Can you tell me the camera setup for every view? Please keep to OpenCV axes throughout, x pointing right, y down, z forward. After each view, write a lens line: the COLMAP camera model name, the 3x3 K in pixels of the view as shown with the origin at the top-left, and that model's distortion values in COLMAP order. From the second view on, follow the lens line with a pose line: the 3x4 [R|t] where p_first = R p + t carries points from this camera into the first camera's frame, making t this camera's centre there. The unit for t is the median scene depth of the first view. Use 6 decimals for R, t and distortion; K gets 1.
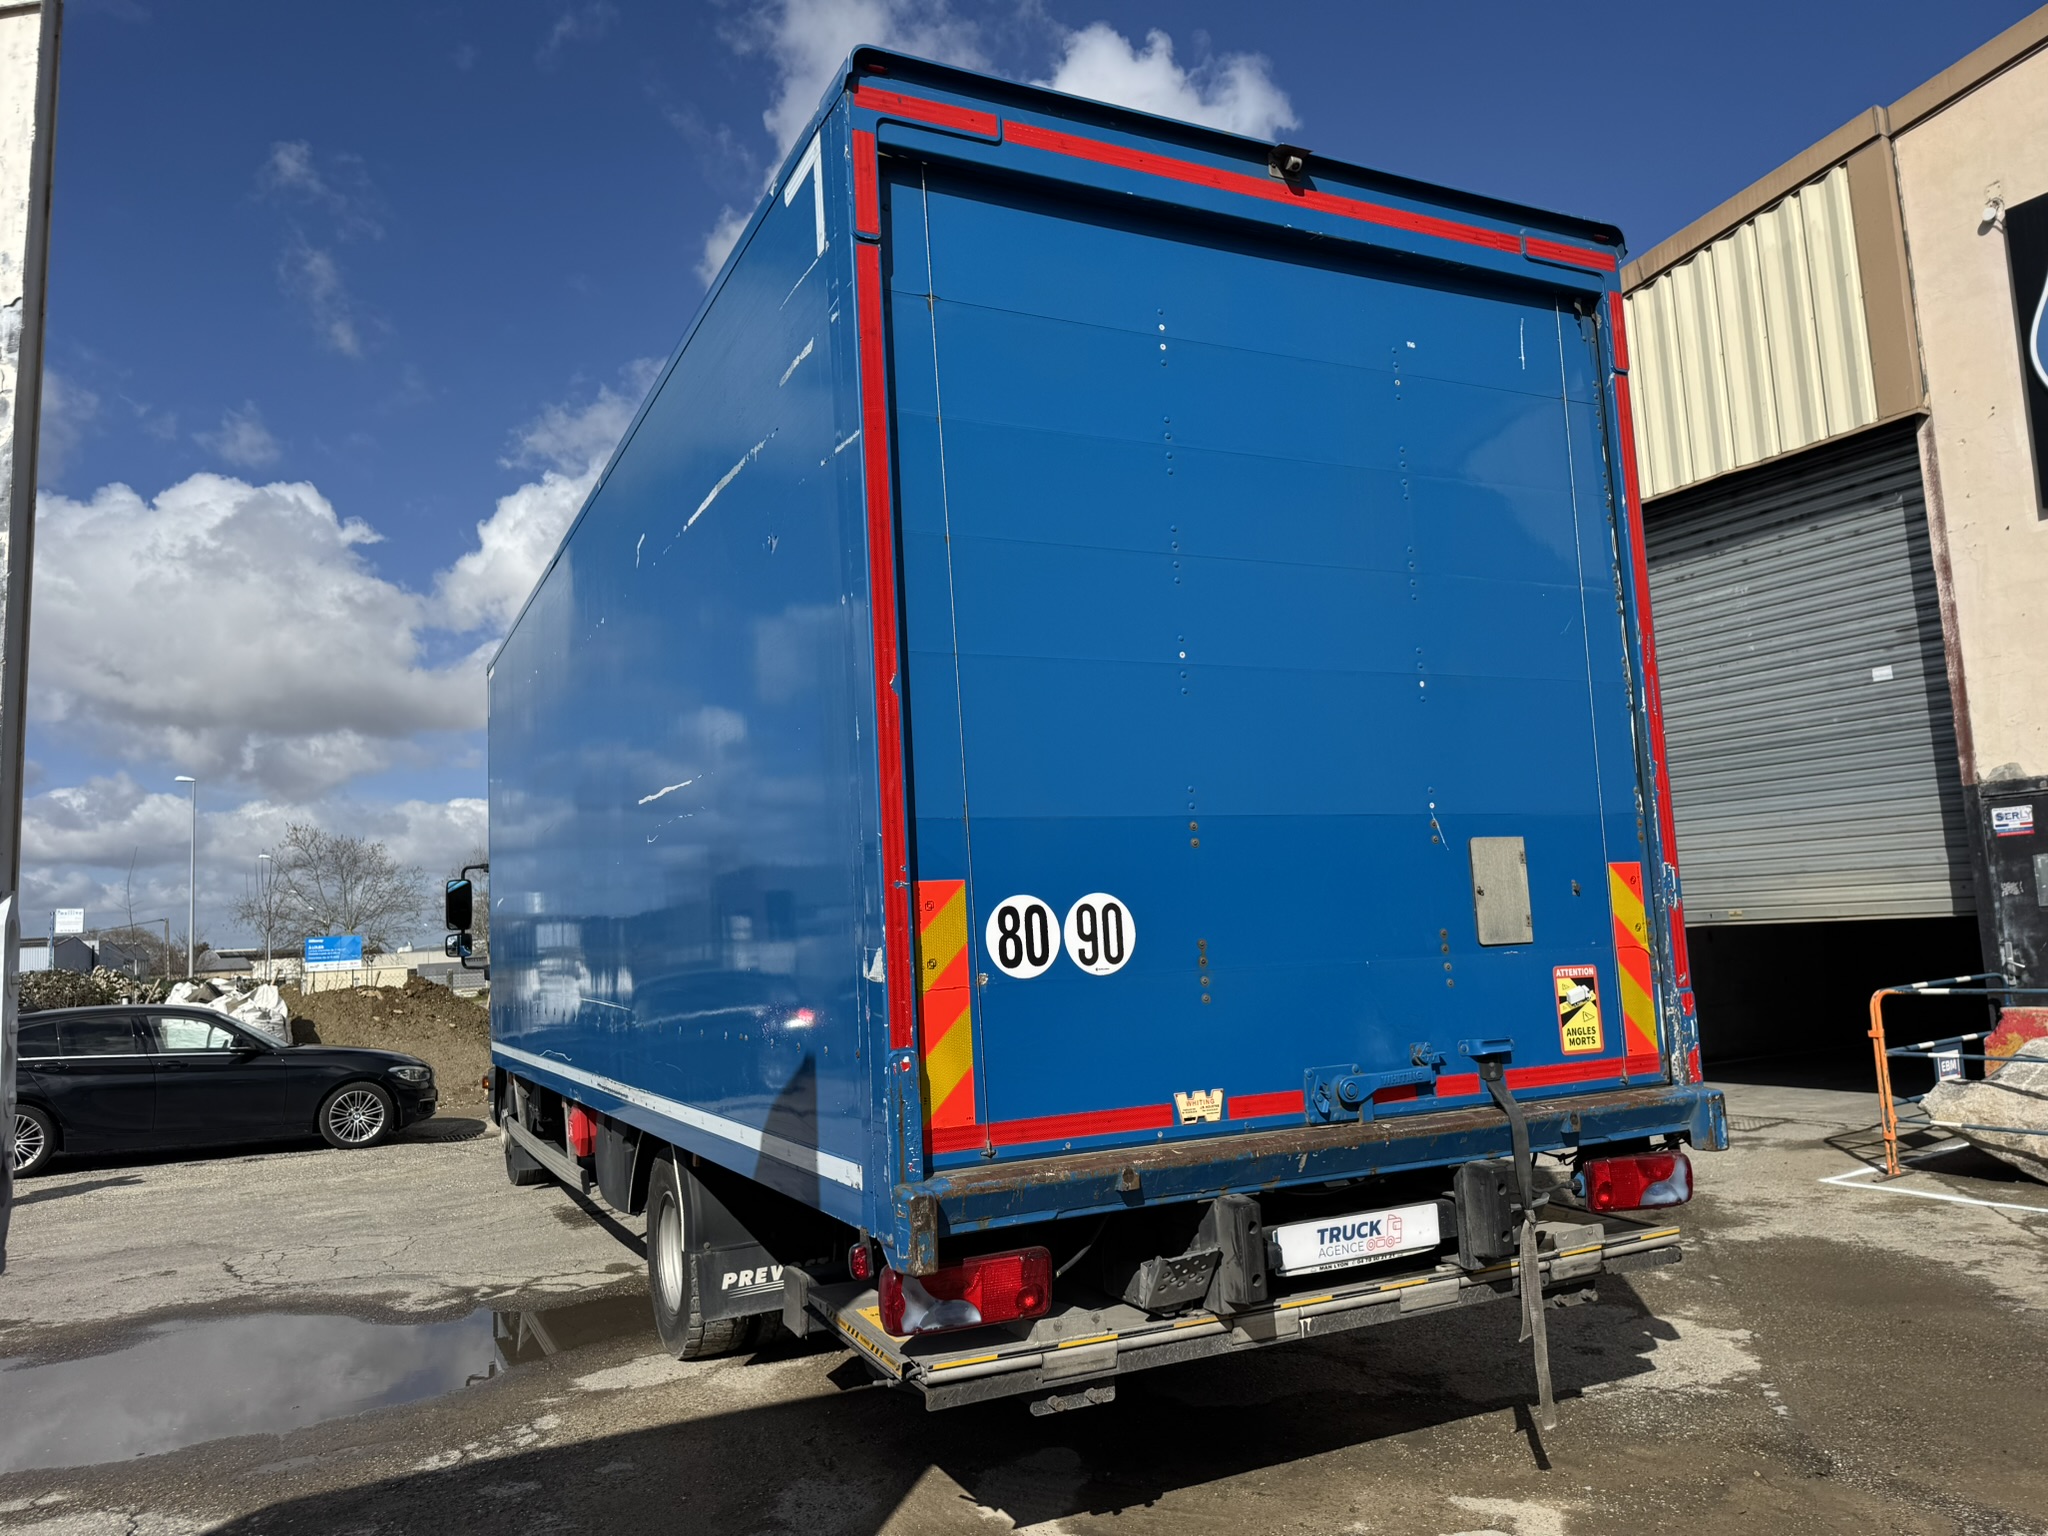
lens RADIAL K [[1444.9, 0, 1013.5], [0, 1444.9, 784.2], [0, 0, 1]] dist [0.035581, -0.050755]
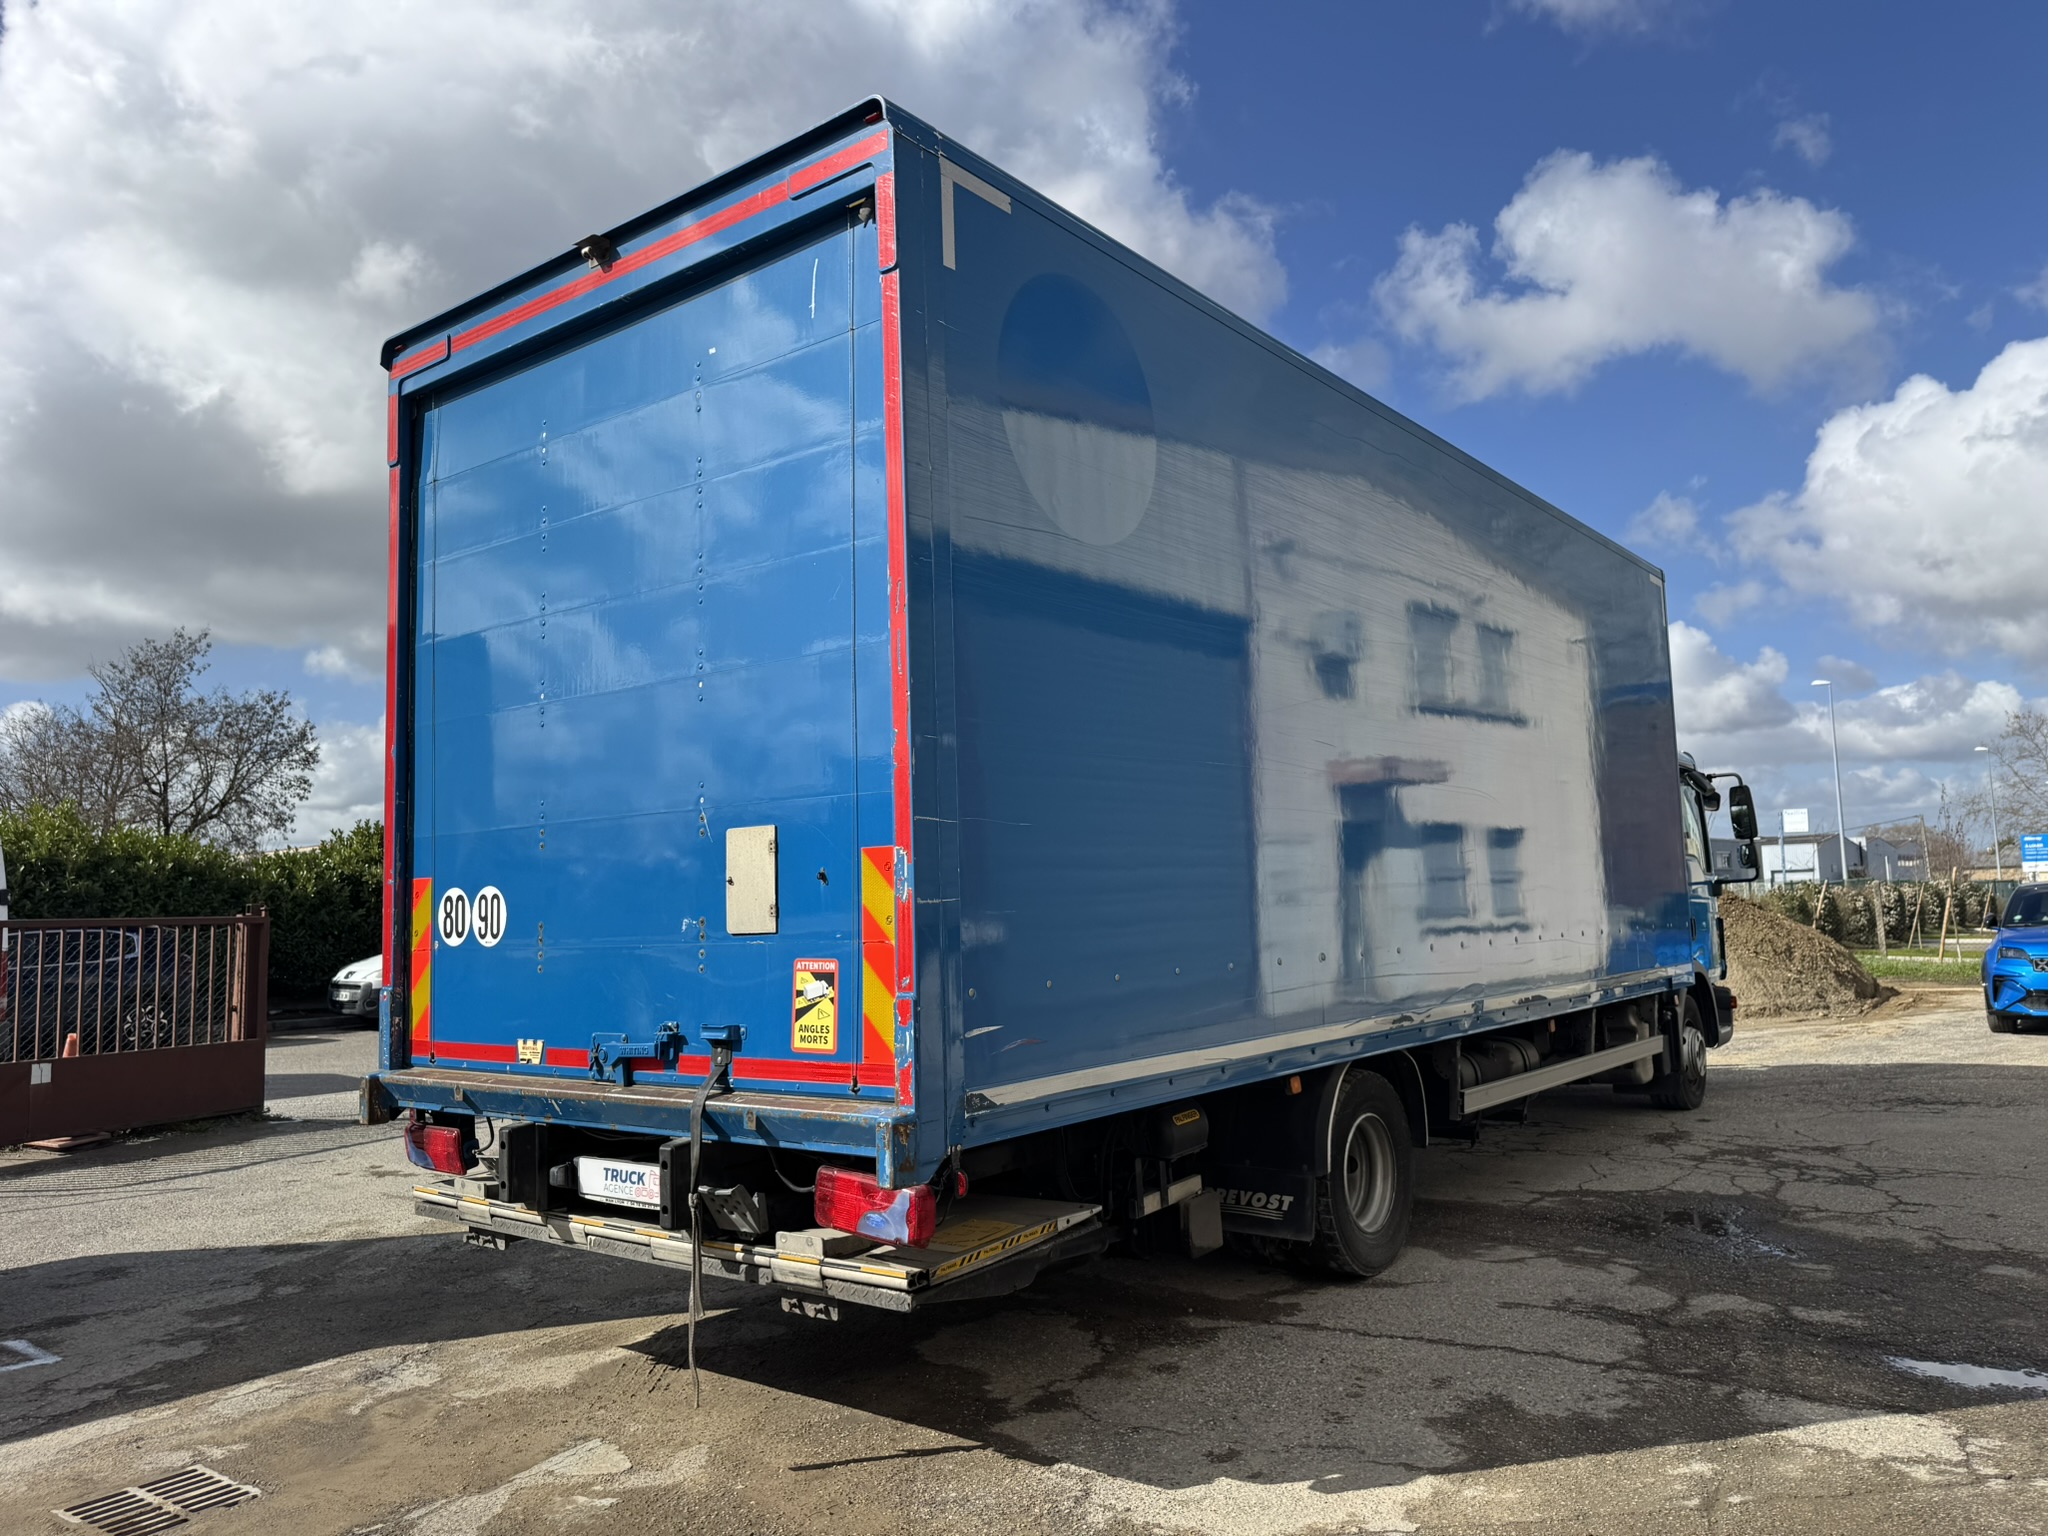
lens RADIAL K [[1446.5, 0, 1037.3], [0, 1446.5, 766.8], [0, 0, 1]] dist [0.011407, -0.008410]
pose [[0.455272, -0.055648, -0.888612, 1.189650], [0.108980, 0.994023, -0.006415, 0.021715], [0.883658, -0.093921, 0.458615, 0.657033]]
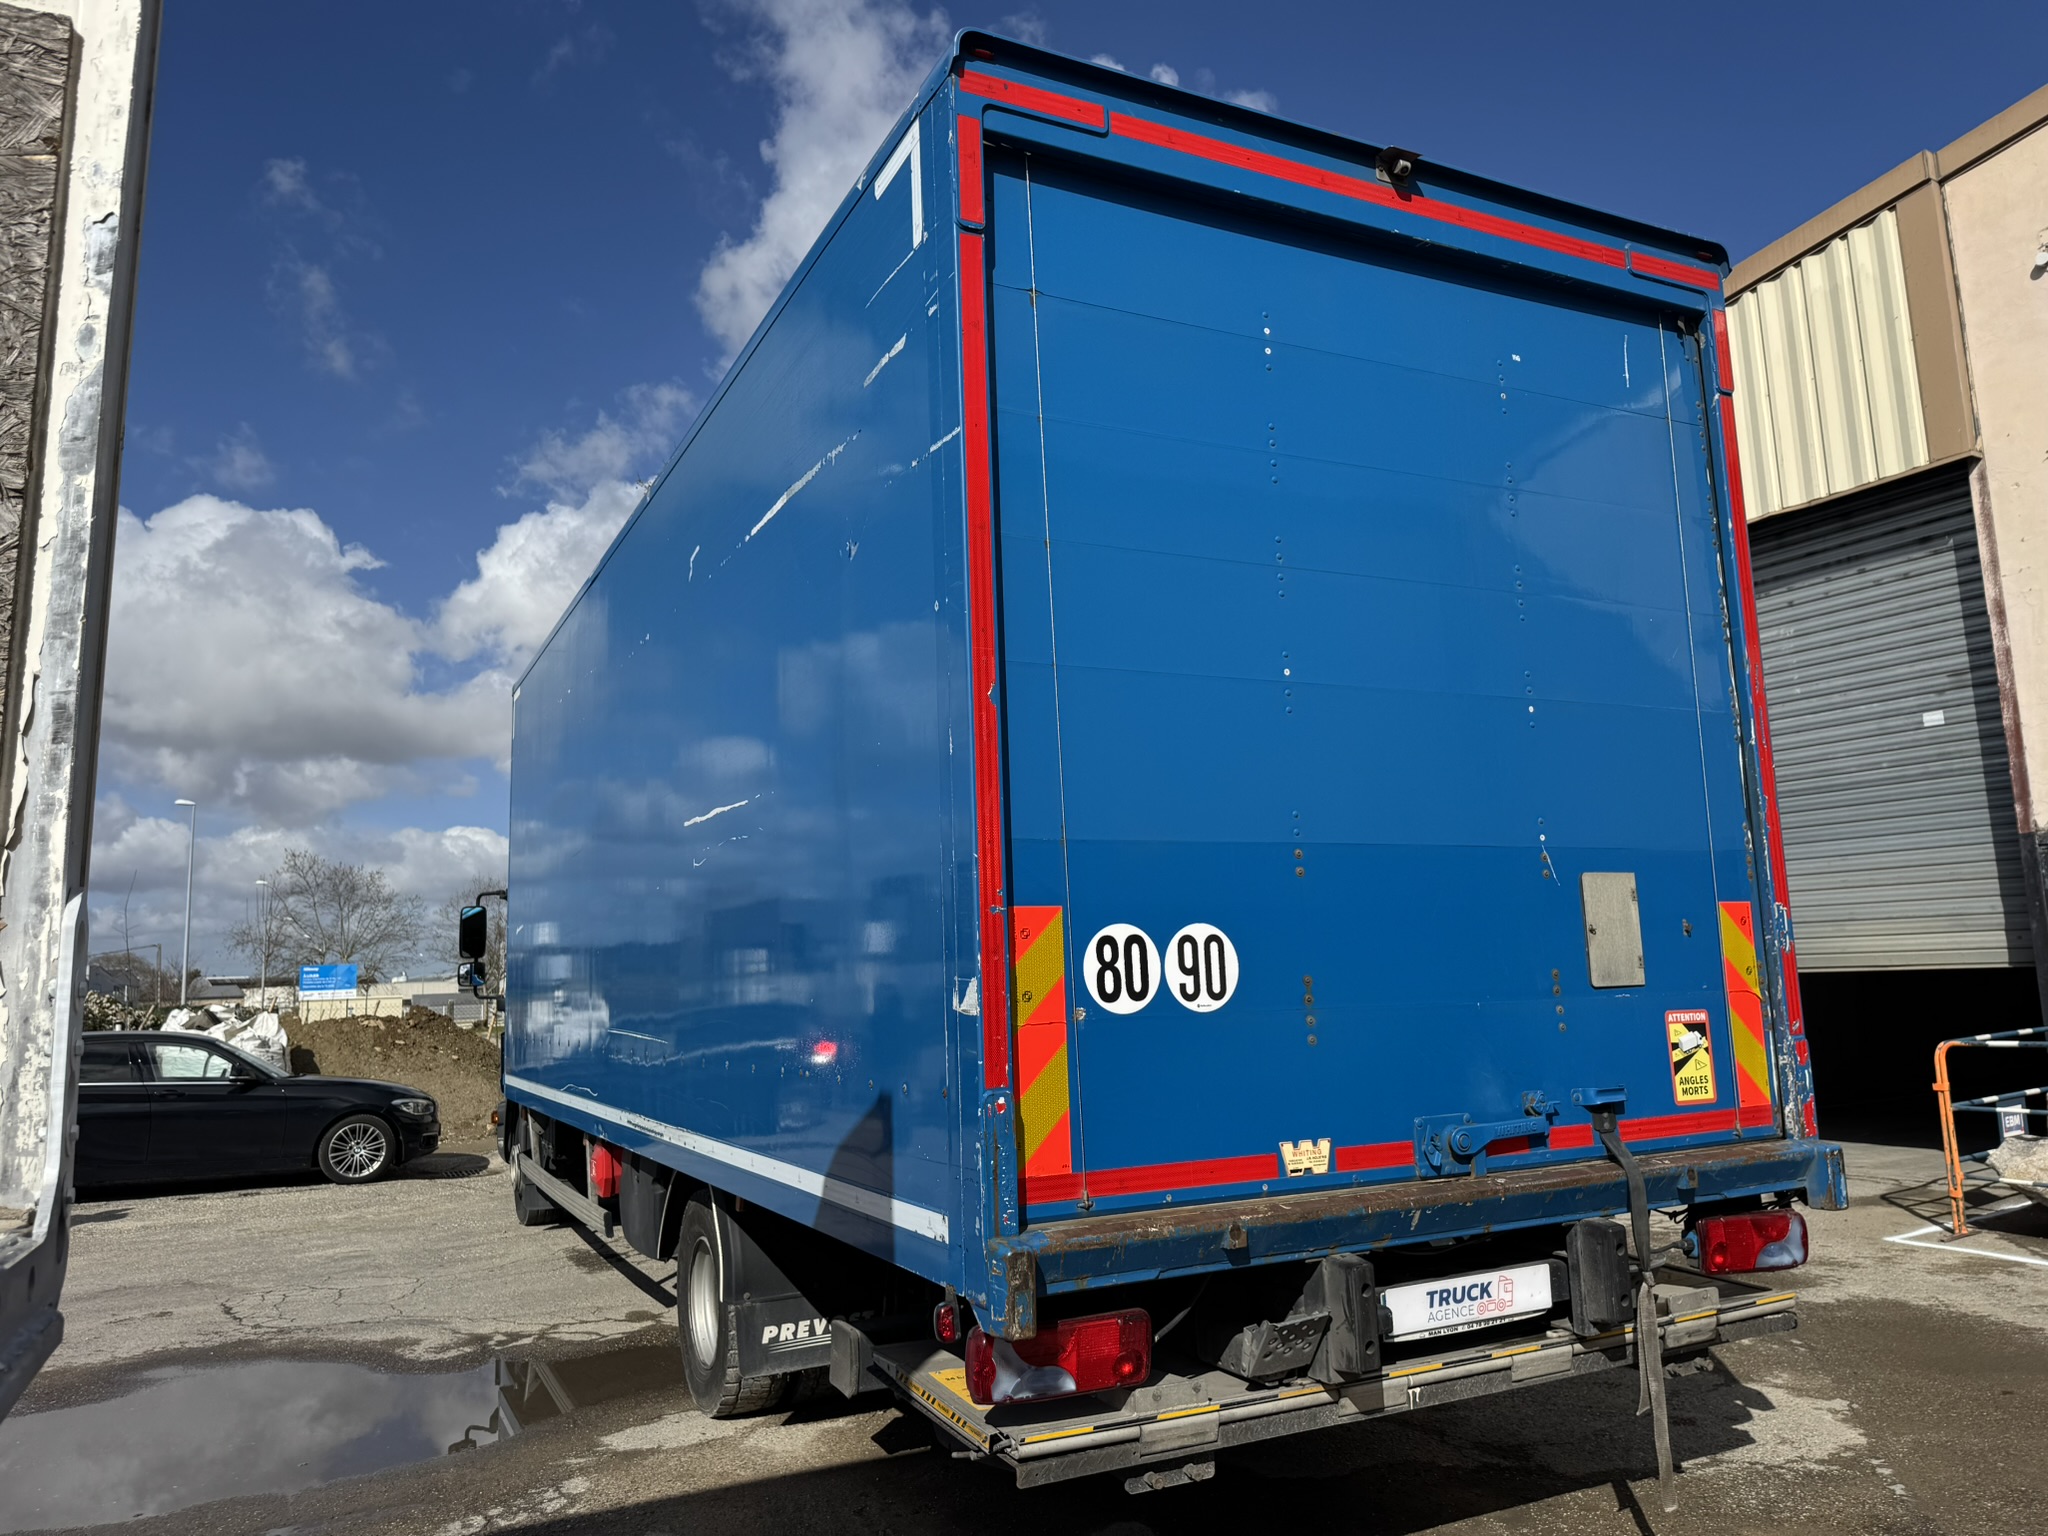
lens RADIAL K [[1448.9, 0, 1027.6], [0, 1448.9, 763.1], [0, 0, 1]] dist [0.018592, -0.028232]
pose [[0.999830, 0.016418, 0.008380, -0.048787], [-0.016060, 0.999024, -0.041145, 0.009197], [-0.009047, 0.041003, 0.999118, 0.048118]]
